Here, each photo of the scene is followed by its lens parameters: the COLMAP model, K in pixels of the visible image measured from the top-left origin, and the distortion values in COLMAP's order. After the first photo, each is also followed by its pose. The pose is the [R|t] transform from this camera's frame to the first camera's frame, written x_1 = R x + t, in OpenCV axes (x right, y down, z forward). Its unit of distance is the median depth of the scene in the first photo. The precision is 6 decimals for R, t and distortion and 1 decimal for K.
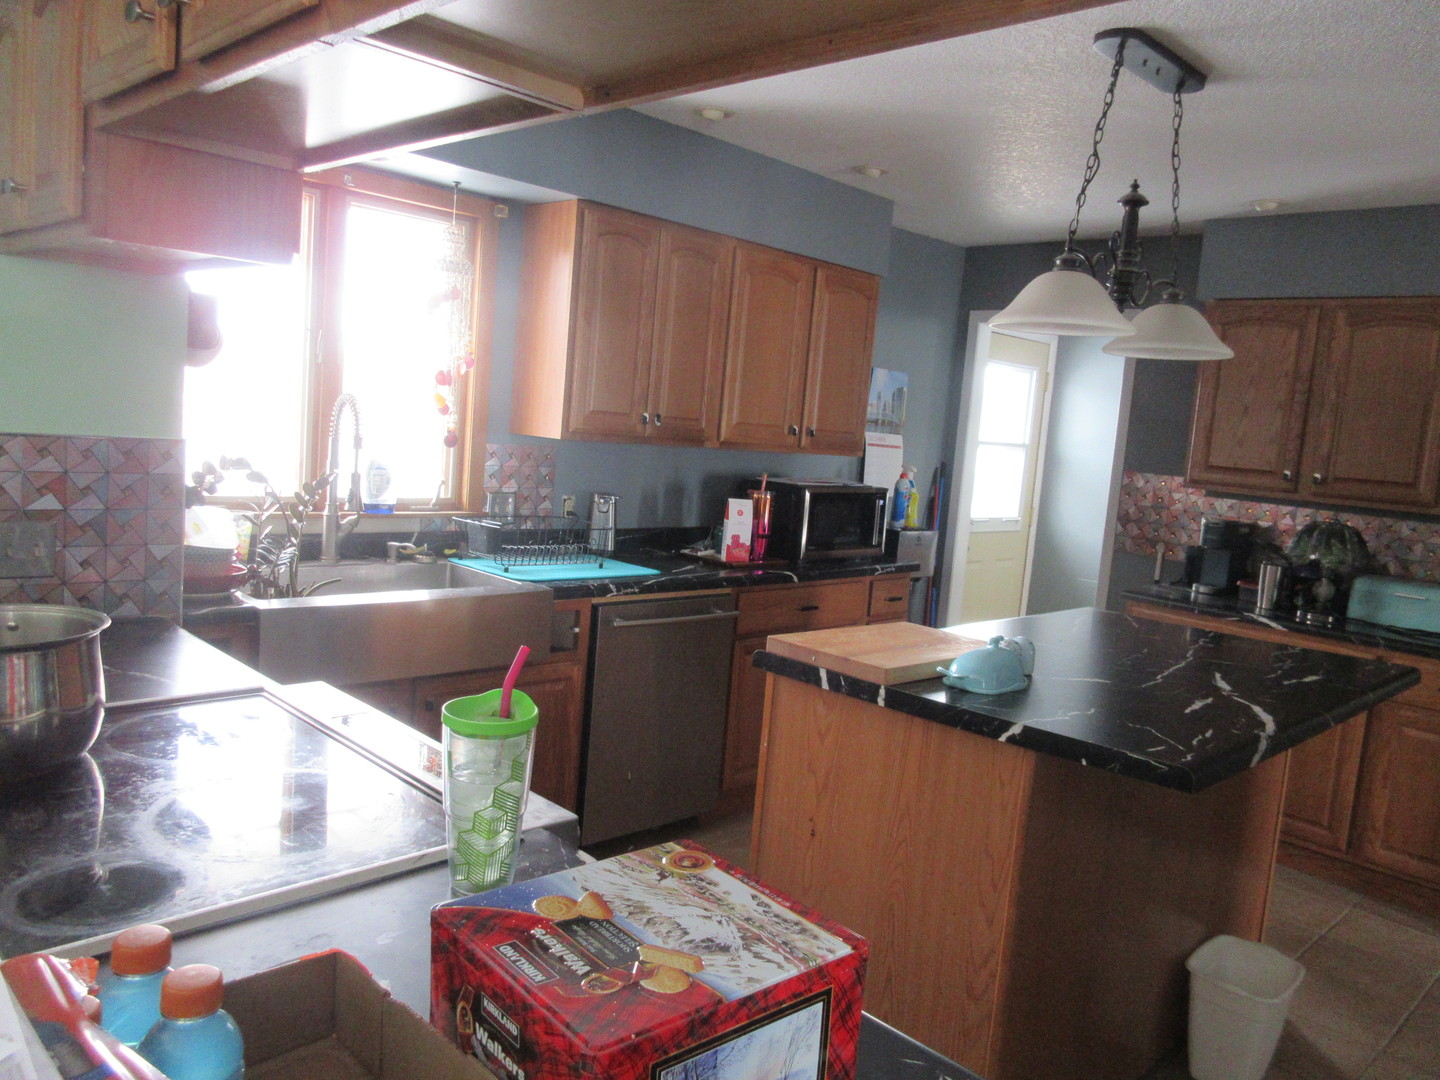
lens RADIAL K [[1092.1, 0, 718.7], [0, 1092.1, 540.9], [0, 0, 1]] dist [-0.020868, 0.011124]
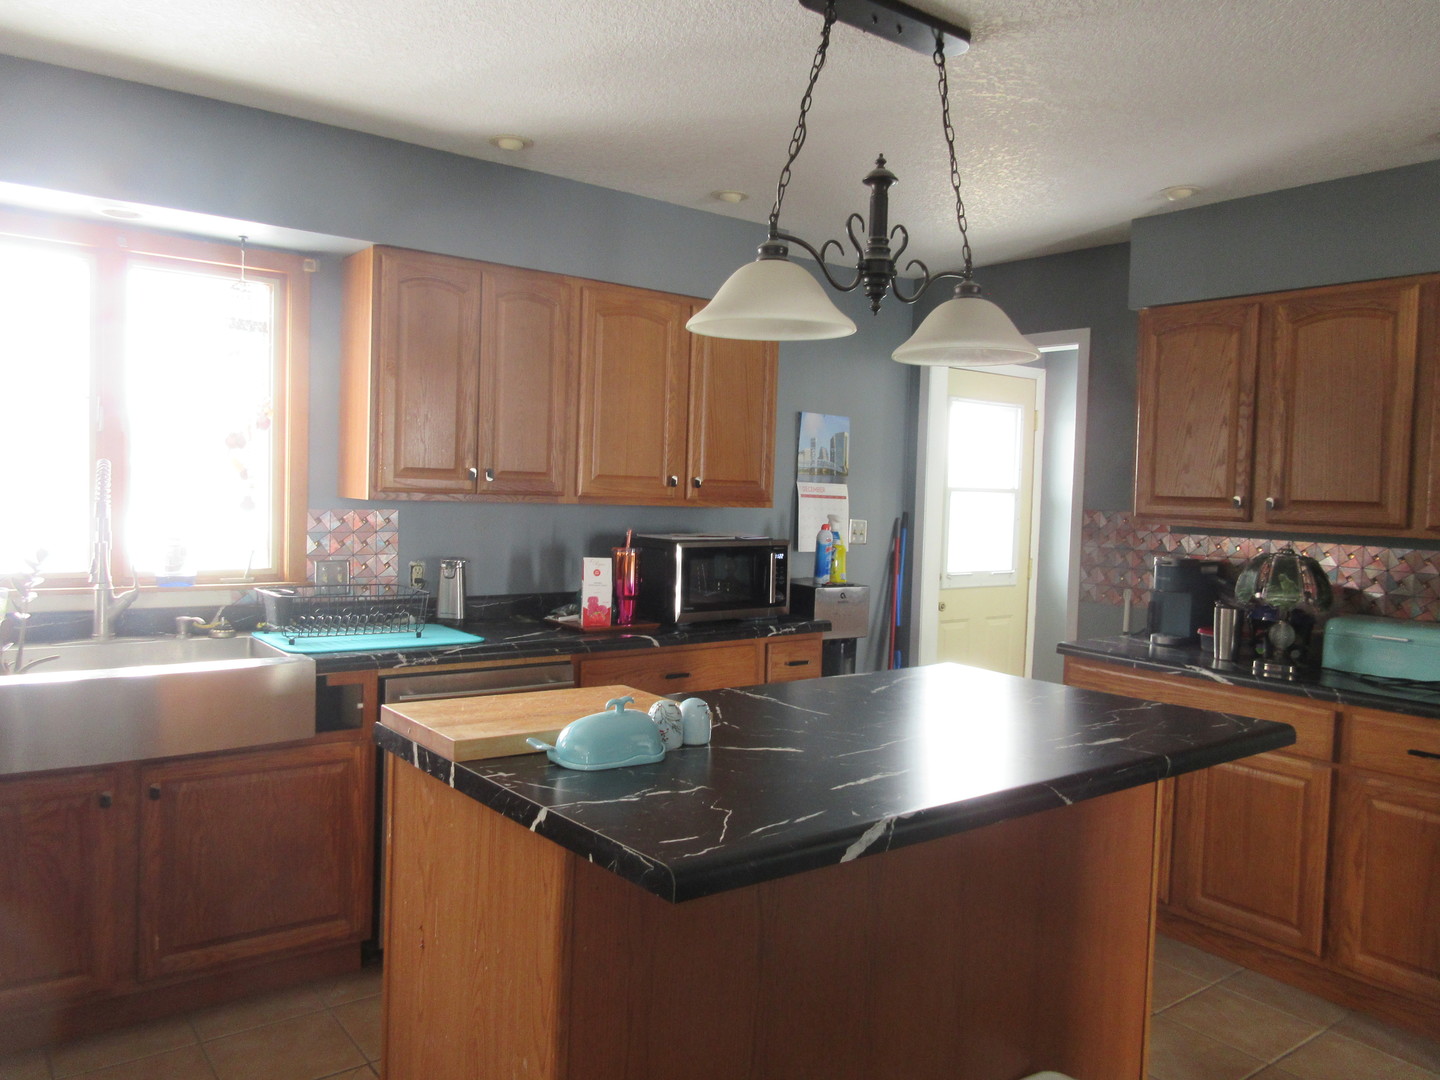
lens RADIAL K [[1092.1, 0, 720.7], [0, 1092.1, 535.0], [0, 0, 1]] dist [-0.020868, 0.011124]
pose [[0.990370, -0.047029, -0.130210, 0.241059], [0.036955, 0.996211, -0.078731, 0.018534], [0.133419, 0.073161, 0.988356, 0.109750]]
